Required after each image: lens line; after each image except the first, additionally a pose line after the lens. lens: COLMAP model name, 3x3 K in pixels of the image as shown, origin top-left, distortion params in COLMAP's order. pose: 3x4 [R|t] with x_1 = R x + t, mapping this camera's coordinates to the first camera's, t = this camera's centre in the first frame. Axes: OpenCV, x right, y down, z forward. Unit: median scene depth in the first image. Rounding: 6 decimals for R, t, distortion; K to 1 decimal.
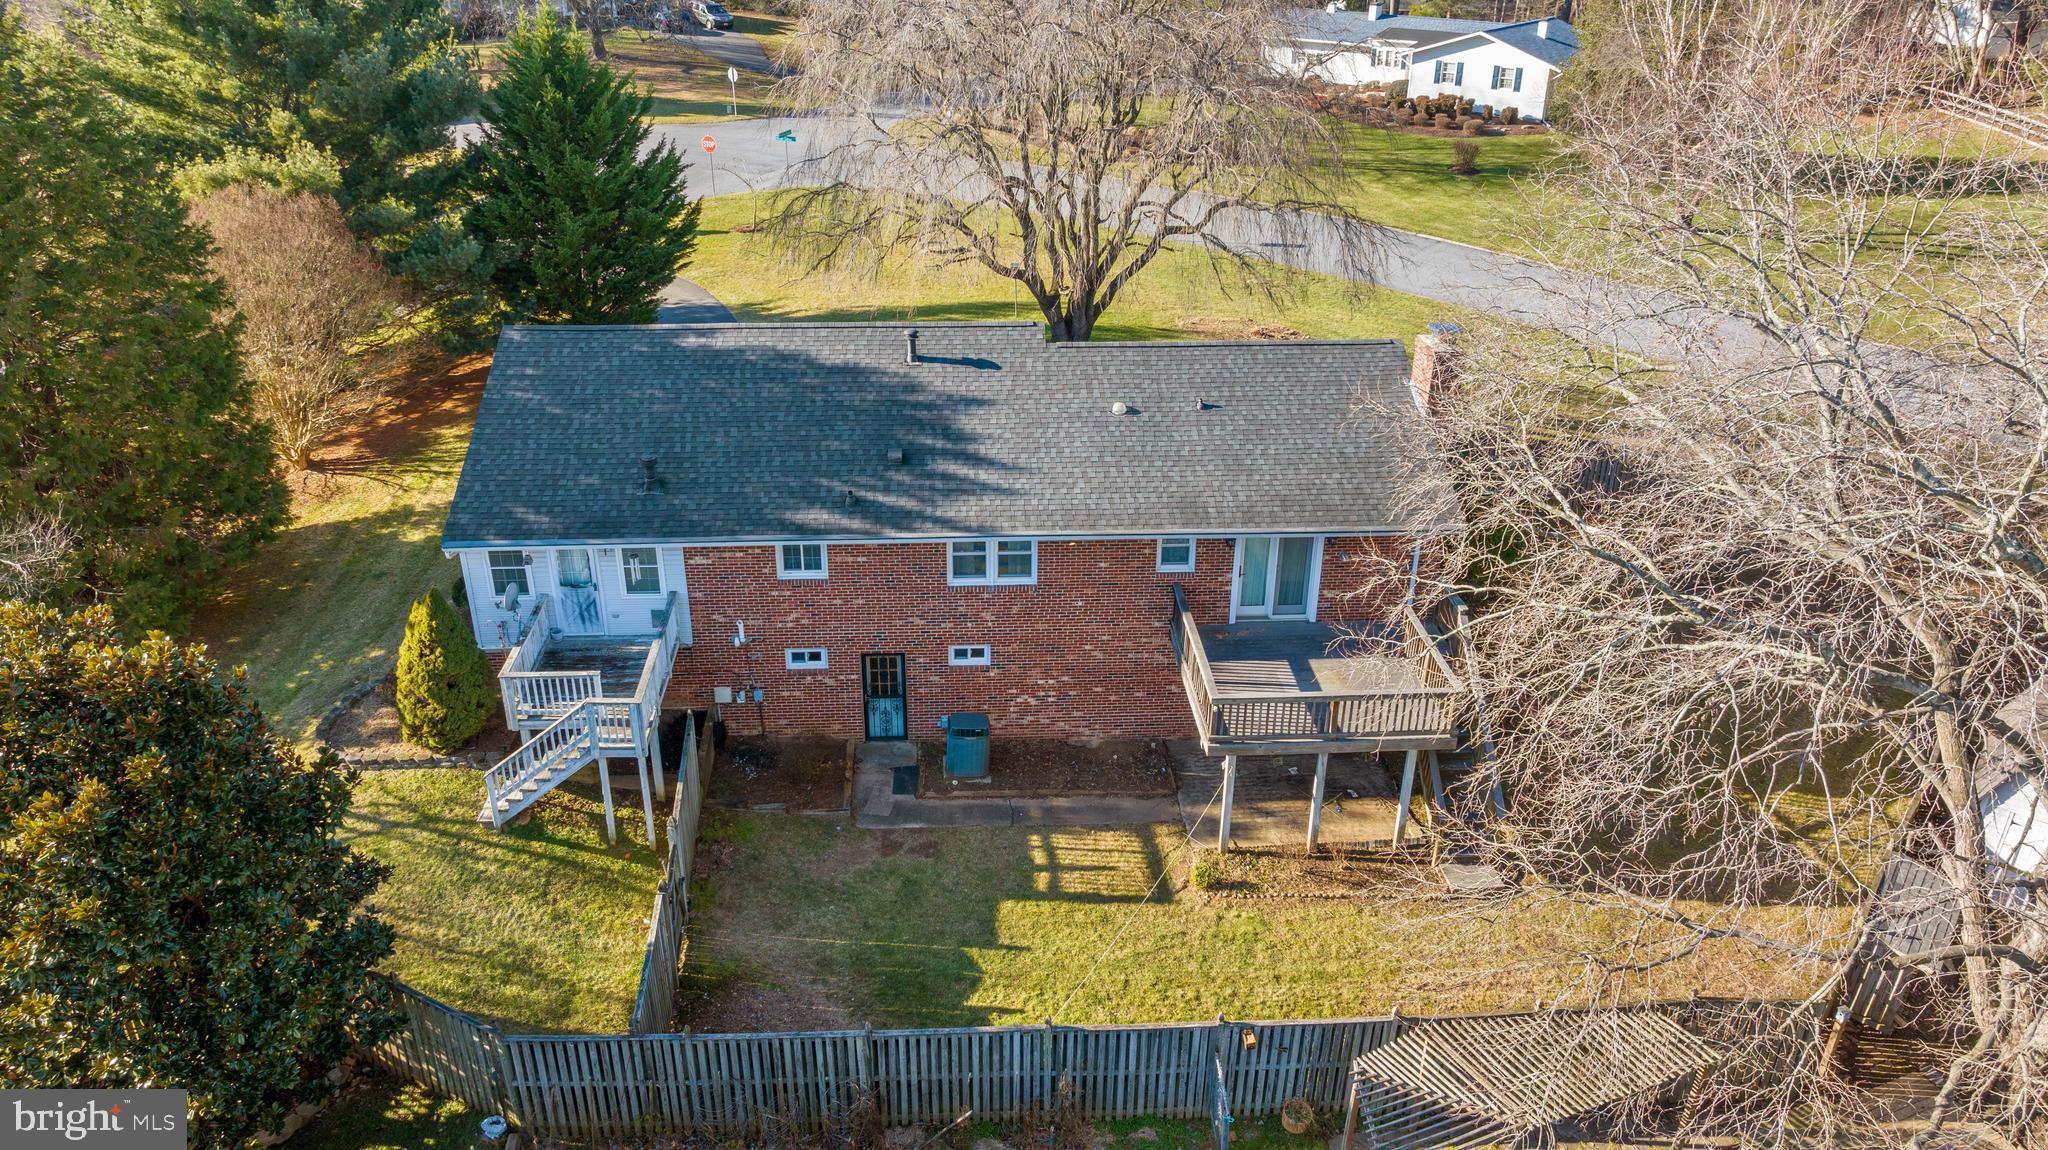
lens RADIAL K [[1411.7, 0, 1020.8], [0, 1411.7, 584.3], [0, 0, 1]] dist [-0.006857, -0.001254]
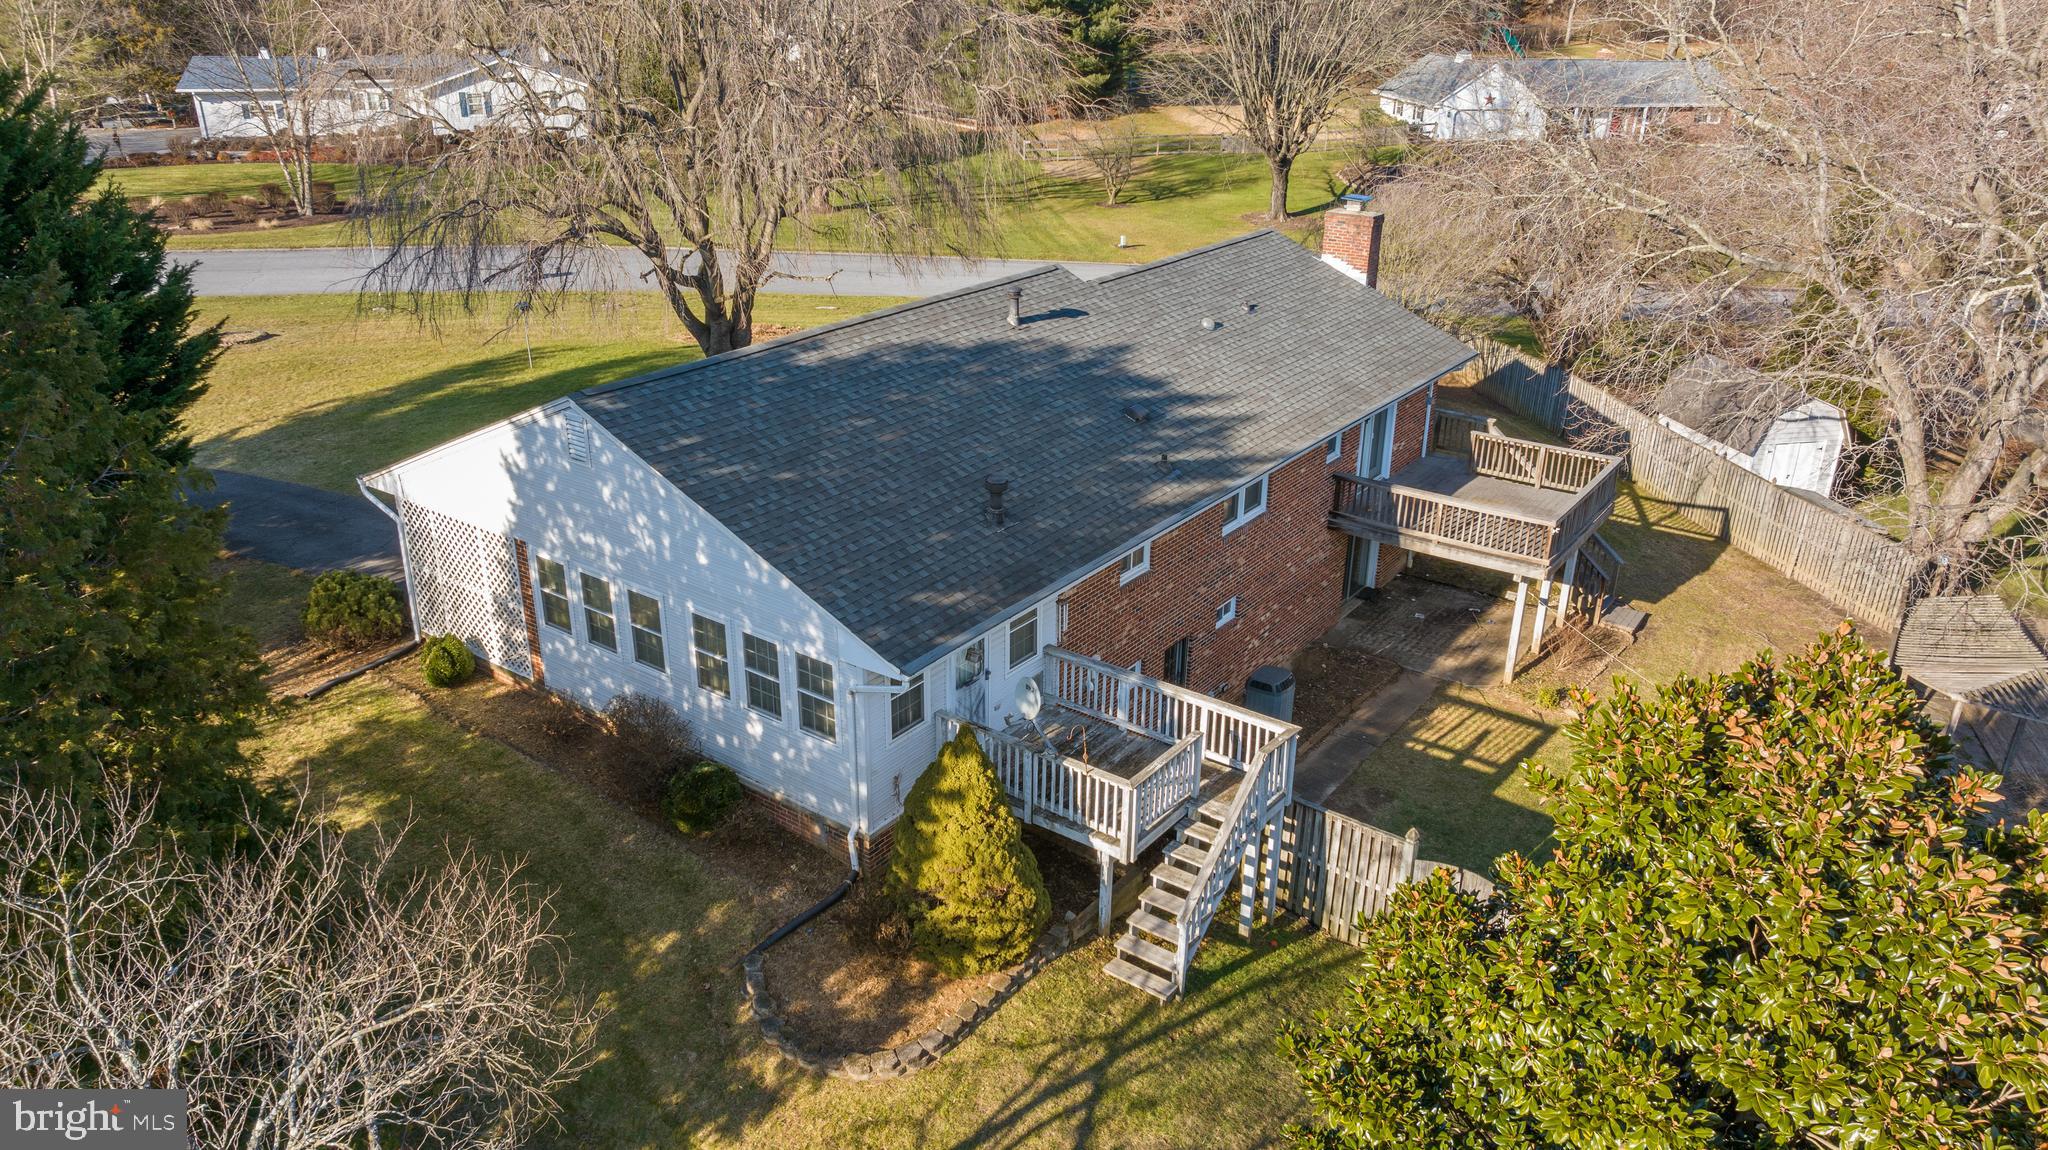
lens RADIAL K [[1411.7, 0, 1018.2], [0, 1411.7, 565.8], [0, 0, 1]] dist [-0.006857, -0.001254]
pose [[0.646470, -0.305928, 0.698917, -0.771553], [0.344634, 0.934391, 0.090226, -0.108929], [-0.680664, 0.182542, 0.709489, 0.464311]]
